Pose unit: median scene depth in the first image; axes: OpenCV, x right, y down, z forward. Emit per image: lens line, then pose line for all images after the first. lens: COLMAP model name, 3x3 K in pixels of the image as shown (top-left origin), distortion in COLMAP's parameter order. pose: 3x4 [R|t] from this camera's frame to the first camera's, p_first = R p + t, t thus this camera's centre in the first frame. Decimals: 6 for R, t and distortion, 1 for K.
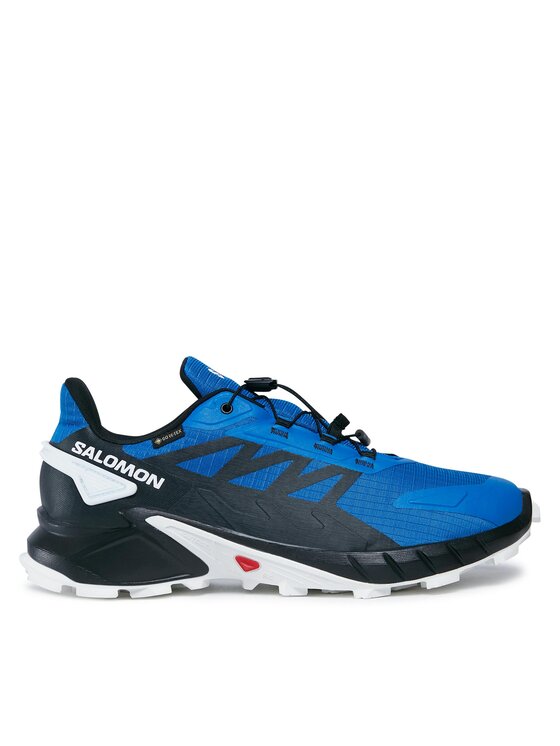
lens RADIAL K [[1696.3, 0, 280.1], [0, 1696.3, 373.5], [0, 0, 1]] dist [-0.293812, 0.000000]
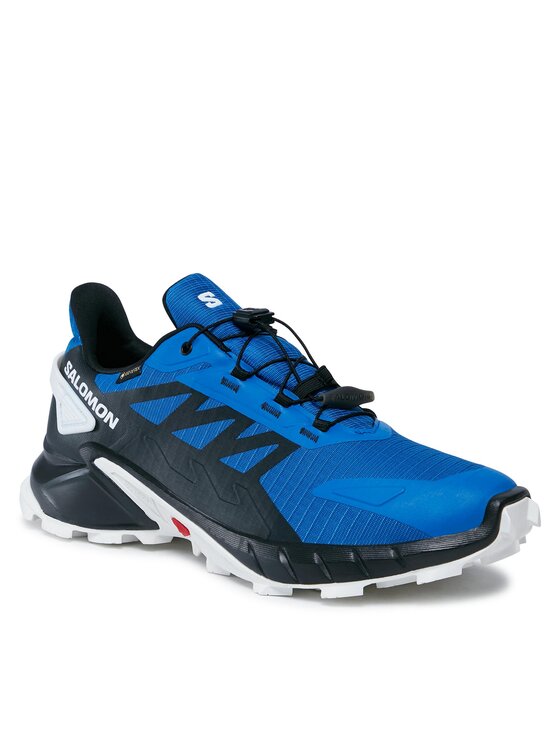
lens RADIAL K [[2852.8, 0, 280.0], [0, 2852.8, 372.9], [0, 0, 1]] dist [-0.080406, 0.000000]
pose [[0.716409, 0.154264, -0.680413, 1.022118], [0.021657, 0.969862, 0.242691, -0.328126], [0.697345, -0.188602, 0.691476, 0.012532]]
